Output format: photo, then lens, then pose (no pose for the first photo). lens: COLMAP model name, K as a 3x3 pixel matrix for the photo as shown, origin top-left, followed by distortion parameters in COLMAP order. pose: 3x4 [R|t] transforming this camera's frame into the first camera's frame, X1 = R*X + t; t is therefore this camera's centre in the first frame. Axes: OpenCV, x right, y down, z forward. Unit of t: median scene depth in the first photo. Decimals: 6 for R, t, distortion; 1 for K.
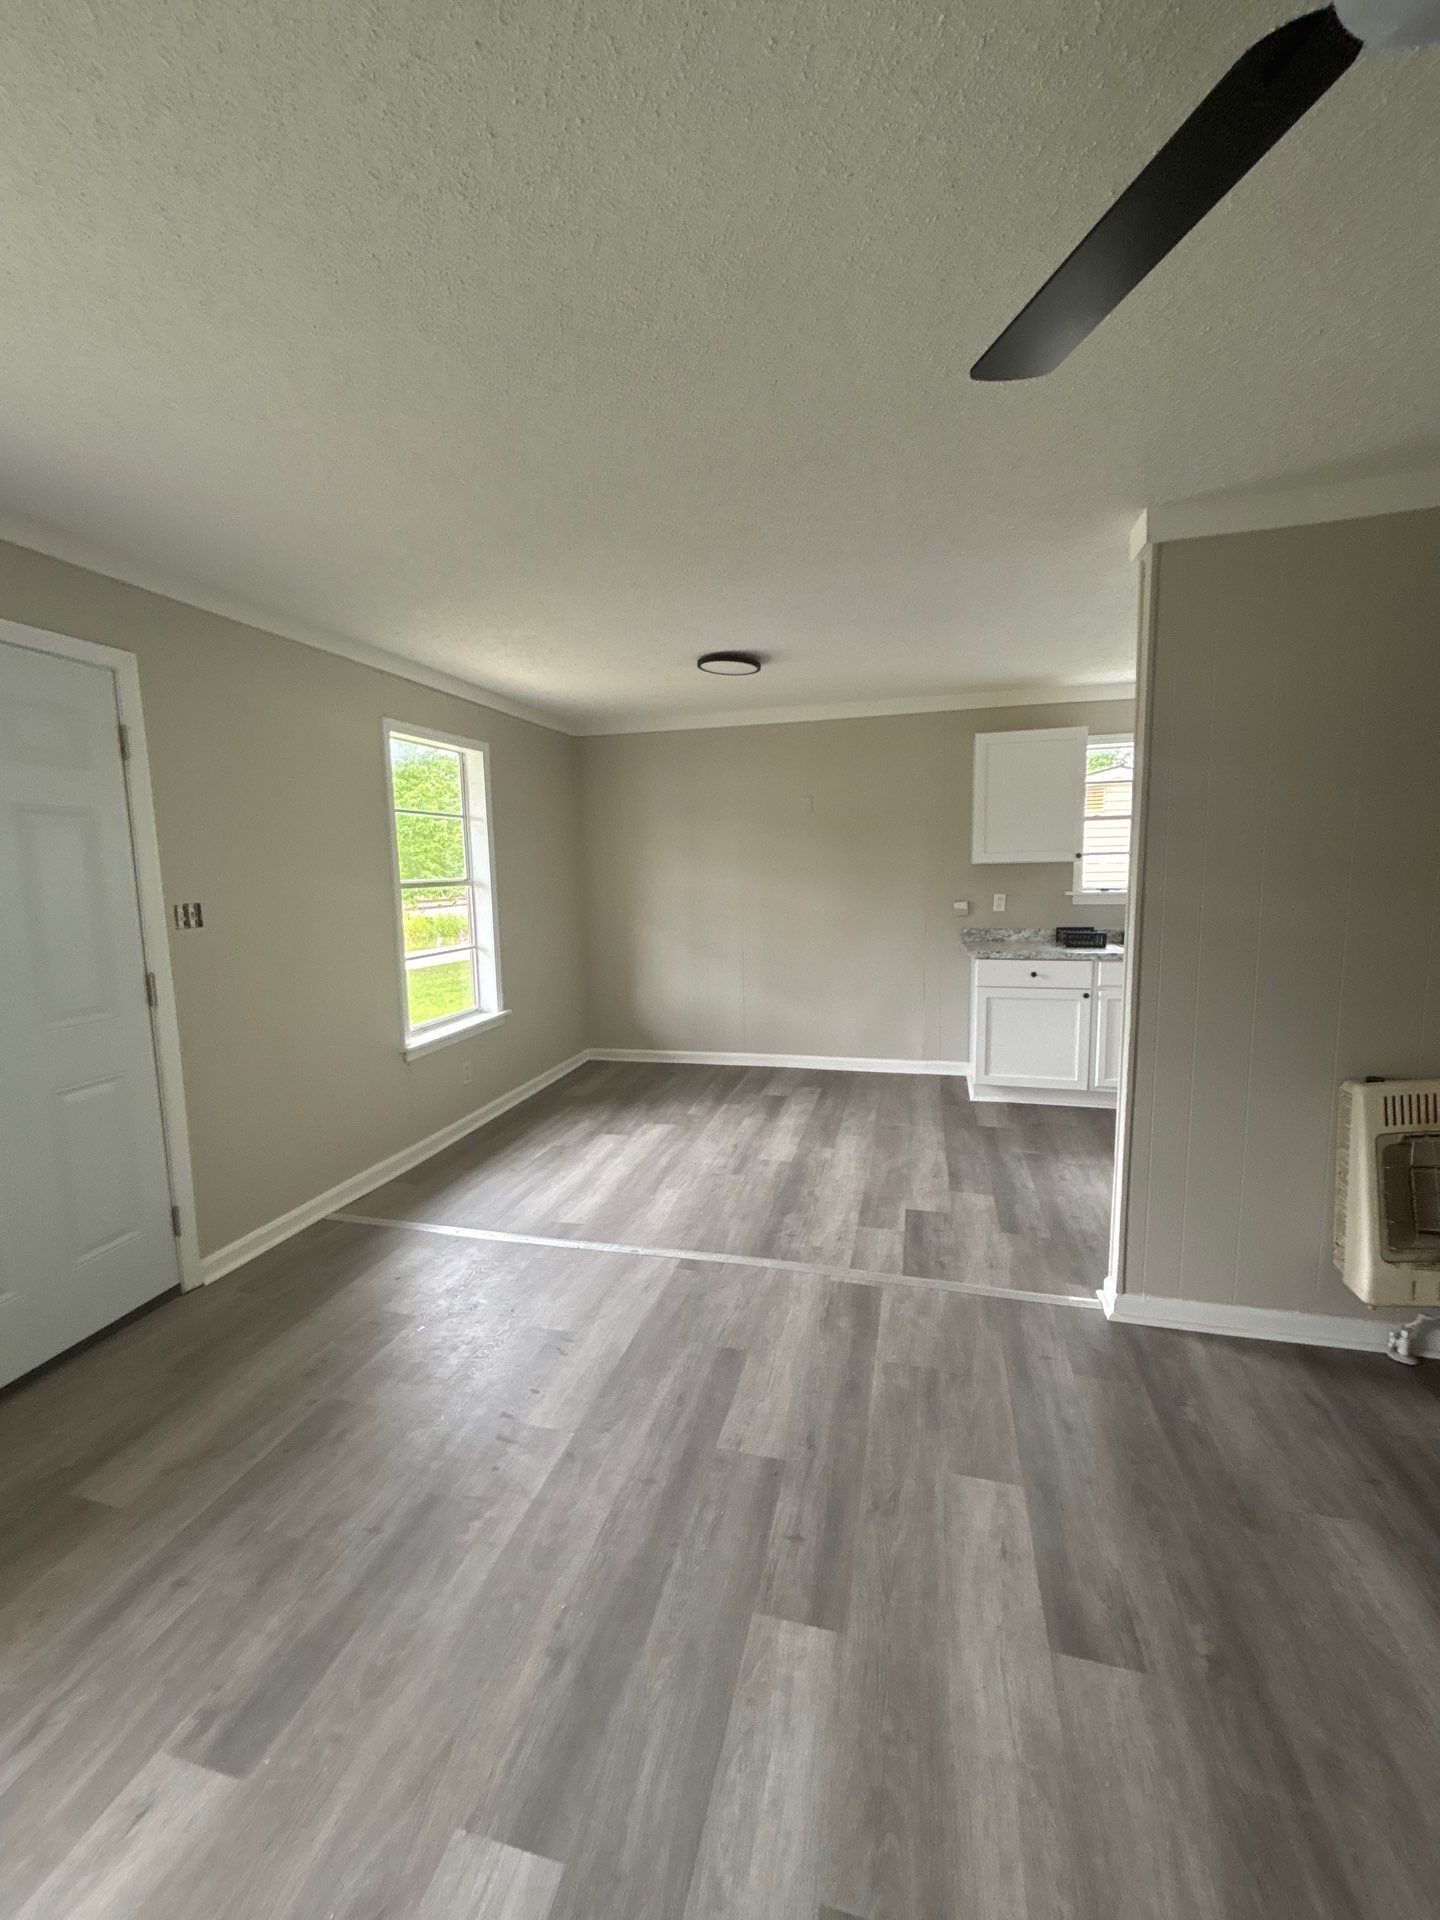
lens RADIAL K [[777.6, 0, 720.0], [0, 777.6, 960.0], [0, 0, 1]] dist [0.000409, 0.000043]
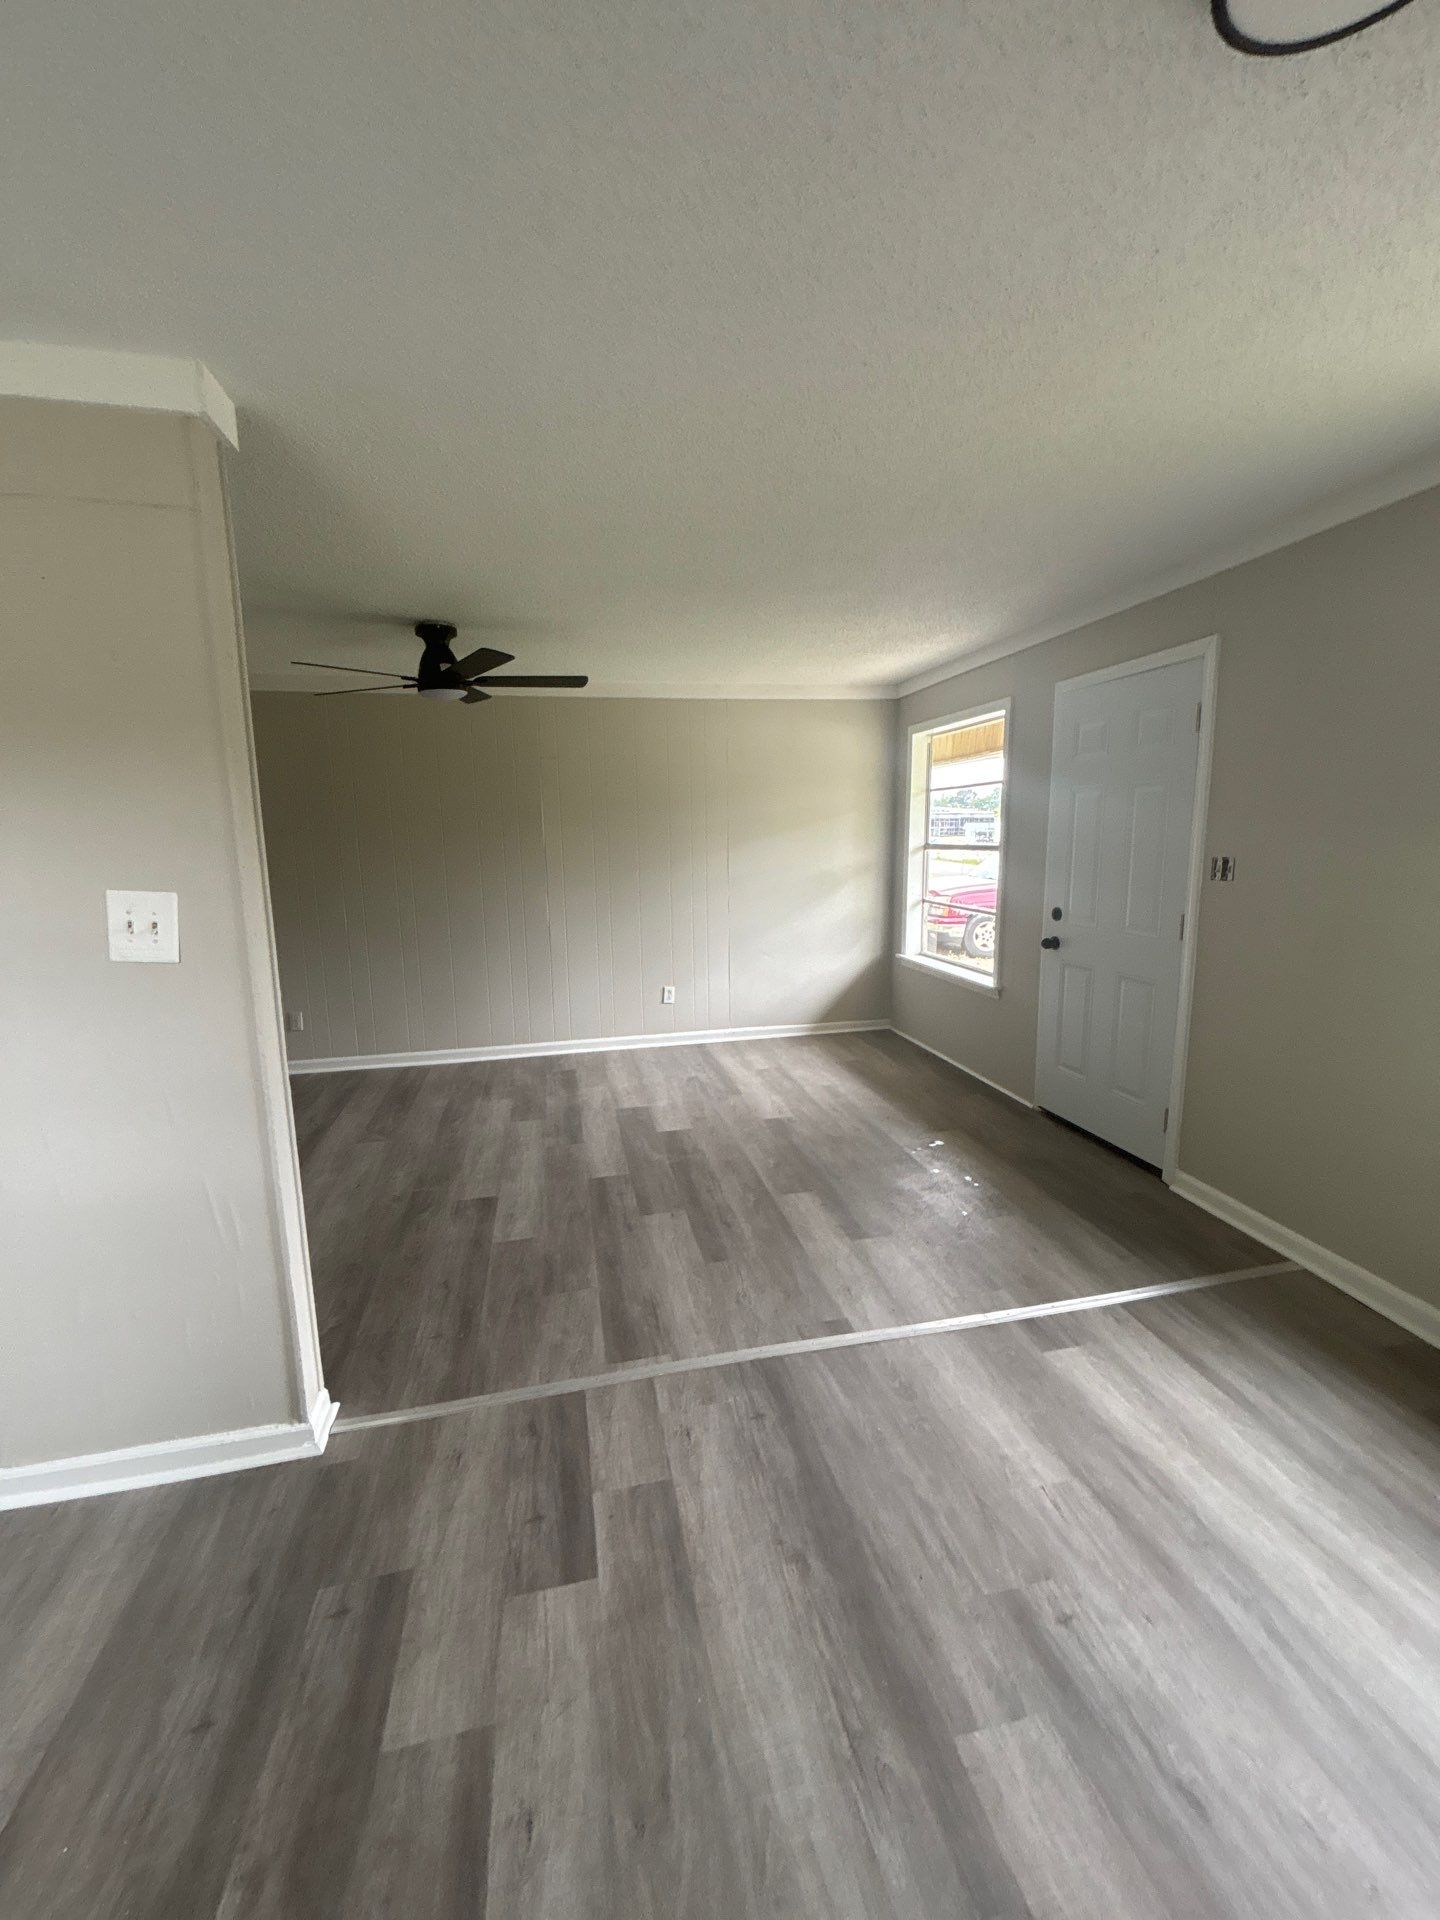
lens RADIAL K [[777.6, 0, 720.0], [0, 777.6, 960.0], [0, 0, 1]] dist [0.000409, 0.000043]
pose [[-0.891688, 0.106843, -0.439861, 0.440270], [-0.022347, 0.960168, 0.278529, -0.232482], [0.452099, 0.258191, -0.853782, 1.734764]]
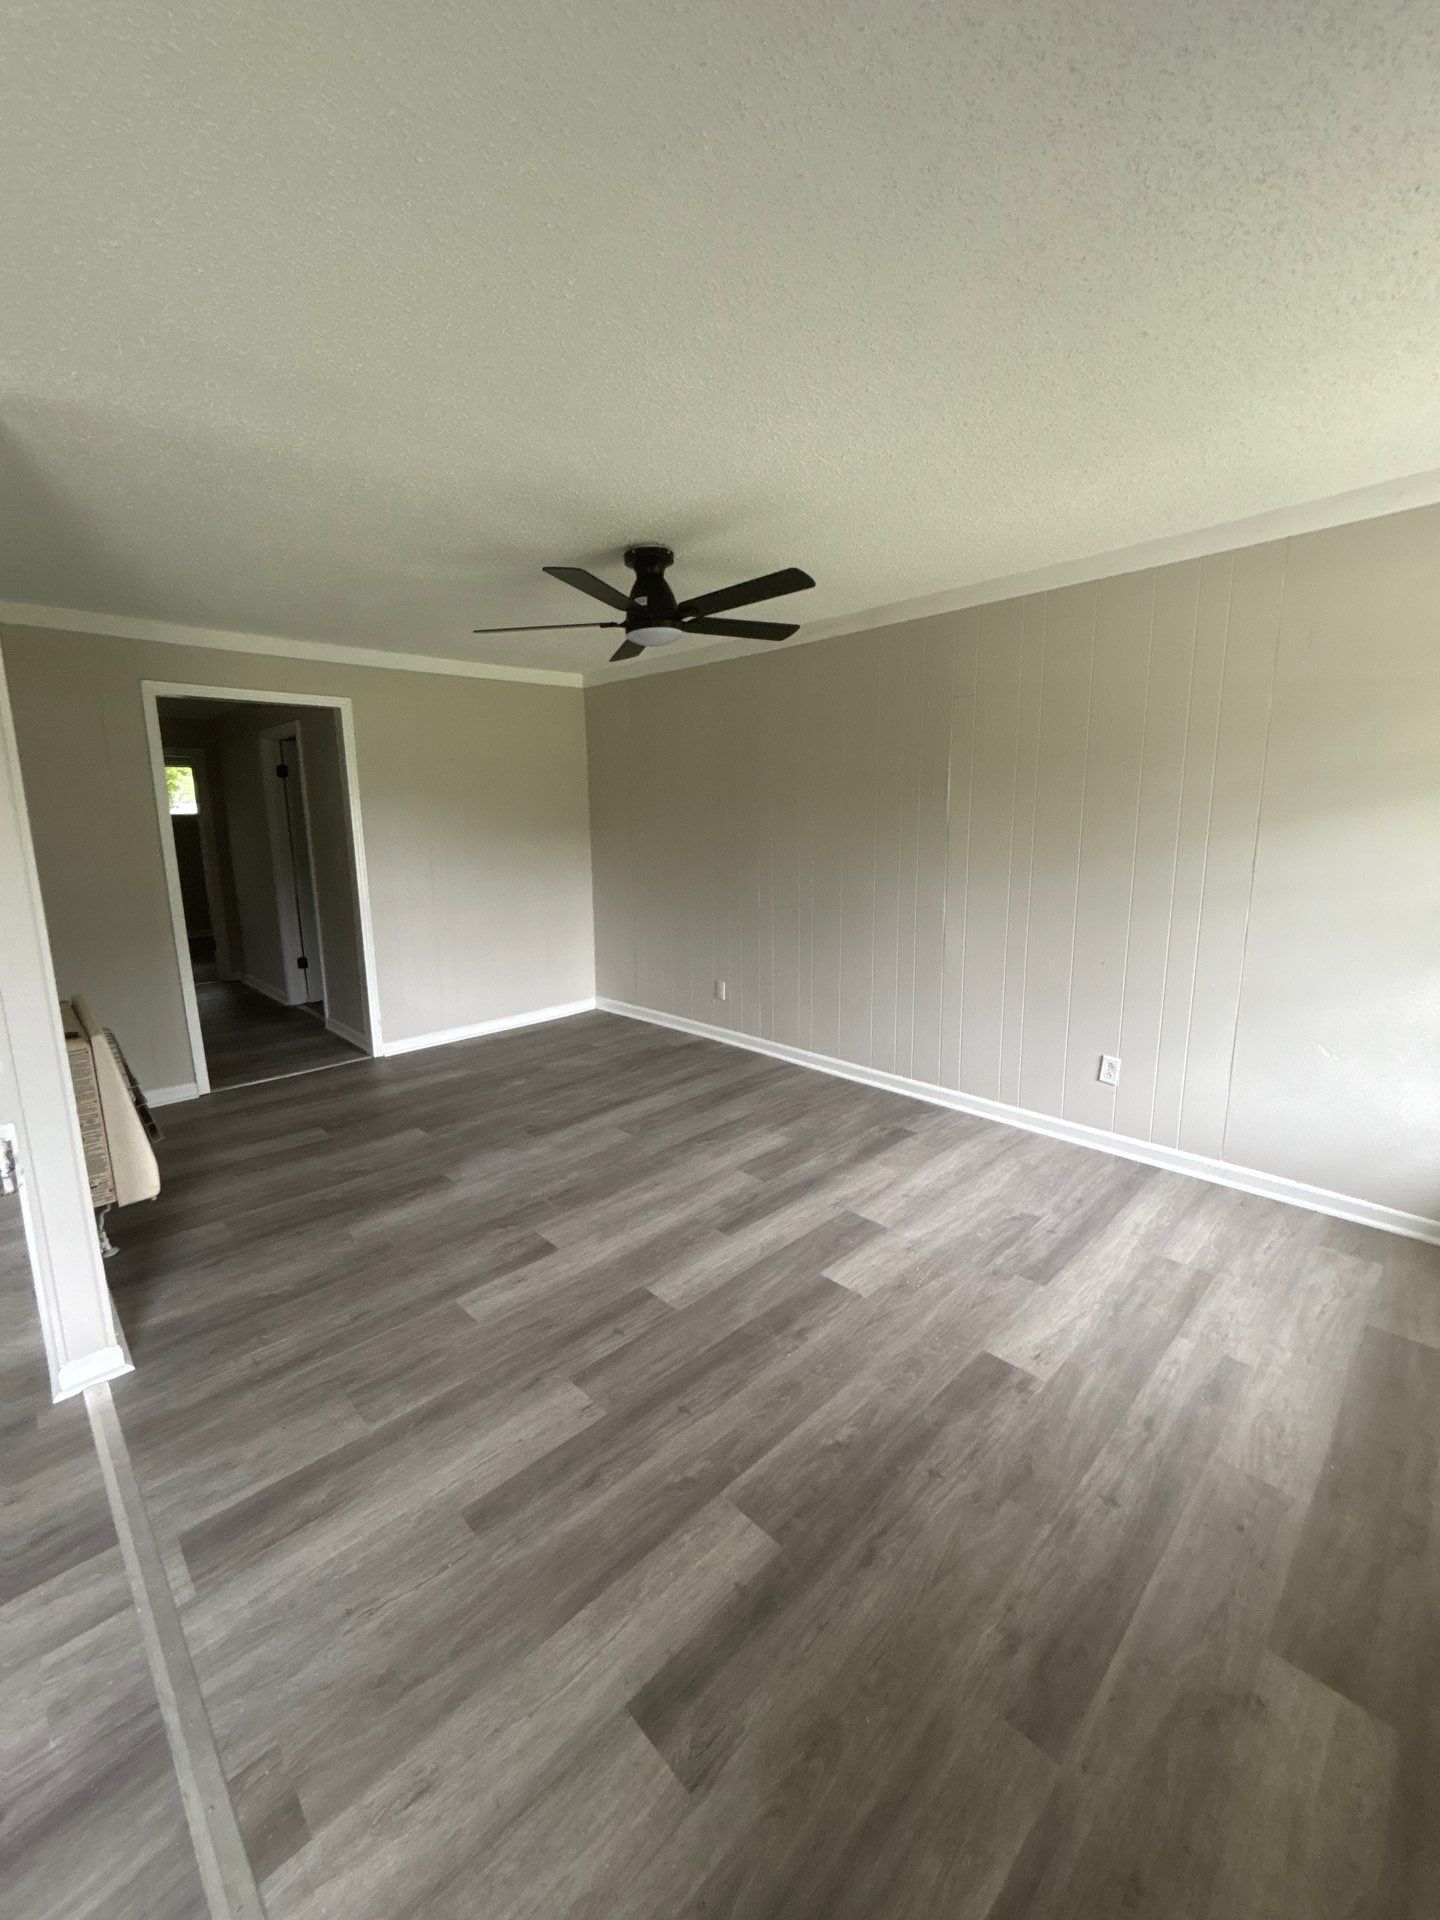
lens RADIAL K [[777.6, 0, 720.0], [0, 777.6, 960.0], [0, 0, 1]] dist [0.000409, 0.000043]
pose [[-0.854518, -0.068883, 0.514834, -0.466964], [0.096437, 0.952895, 0.287559, -0.157230], [-0.510391, 0.295374, -0.807623, 1.206836]]
